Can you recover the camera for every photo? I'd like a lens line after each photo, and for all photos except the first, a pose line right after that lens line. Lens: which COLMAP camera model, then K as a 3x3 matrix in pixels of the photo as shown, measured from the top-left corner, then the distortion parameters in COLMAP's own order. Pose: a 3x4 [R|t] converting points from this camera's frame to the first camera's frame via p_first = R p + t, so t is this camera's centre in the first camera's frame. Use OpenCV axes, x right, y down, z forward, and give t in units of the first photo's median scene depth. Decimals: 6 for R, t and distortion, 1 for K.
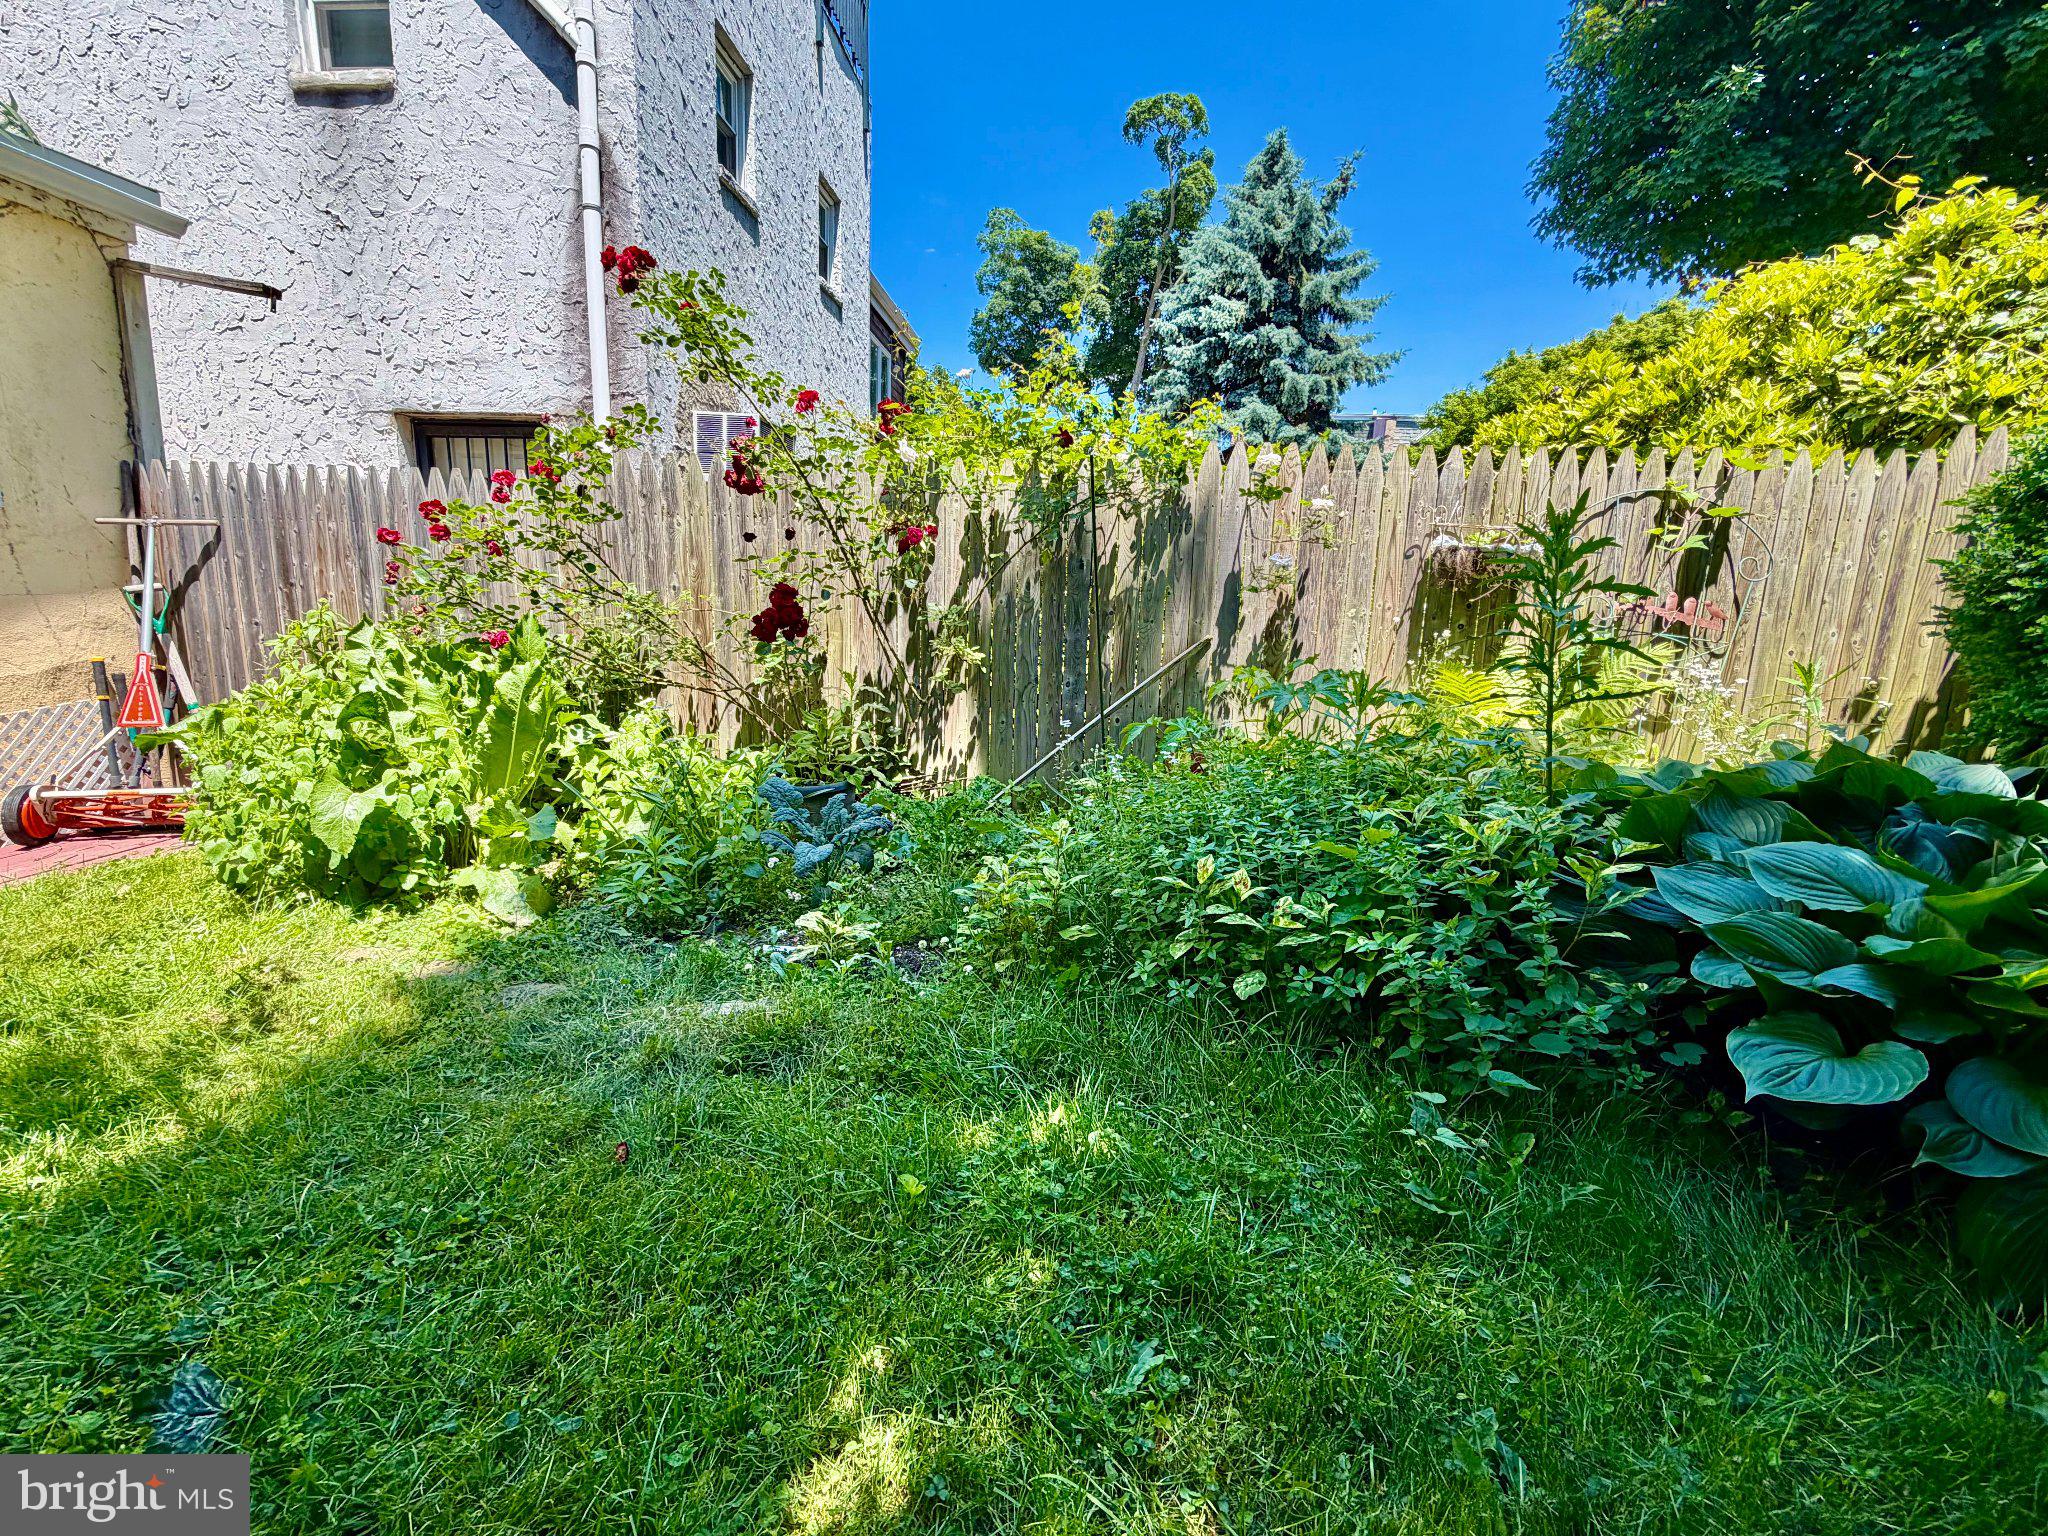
lens RADIAL K [[845.8, 0, 1024.3], [0, 845.8, 779.4], [0, 0, 1]] dist [-0.002392, 0.000076]
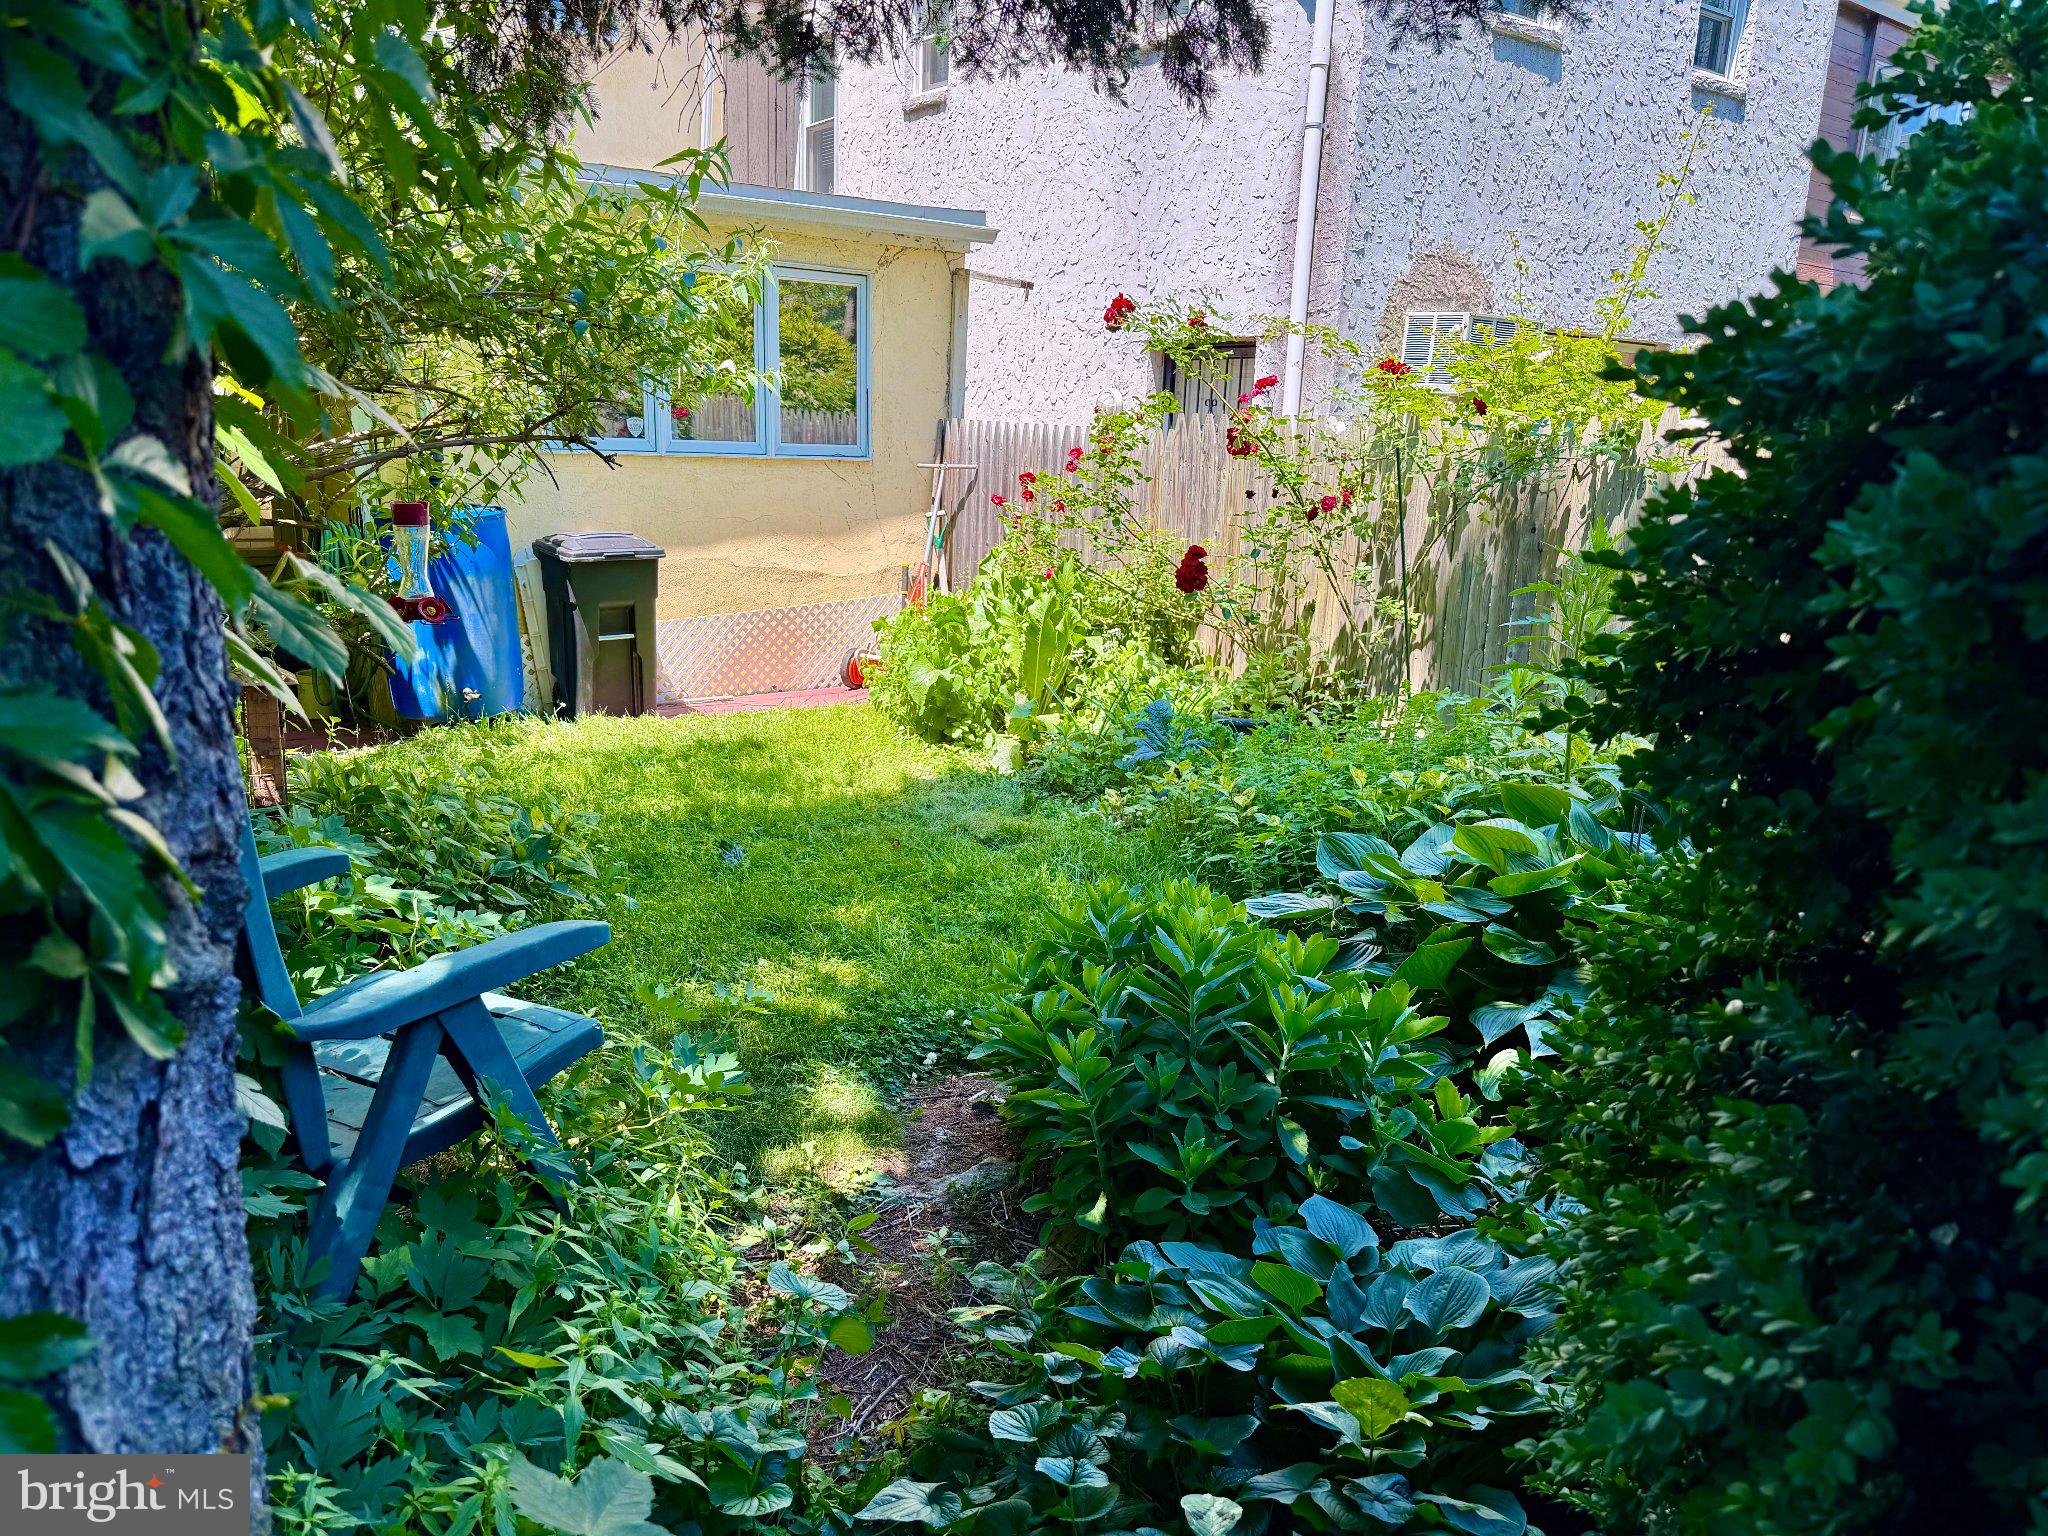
lens RADIAL K [[1432.9, 0, 1034.8], [0, 1432.9, 769.0], [0, 0, 1]] dist [0.116695, -0.139159]
pose [[0.665960, 0.162033, -0.728178, 0.891160], [-0.170930, 0.983300, 0.062478, 0.000602], [0.726141, 0.082860, 0.682535, -0.458052]]
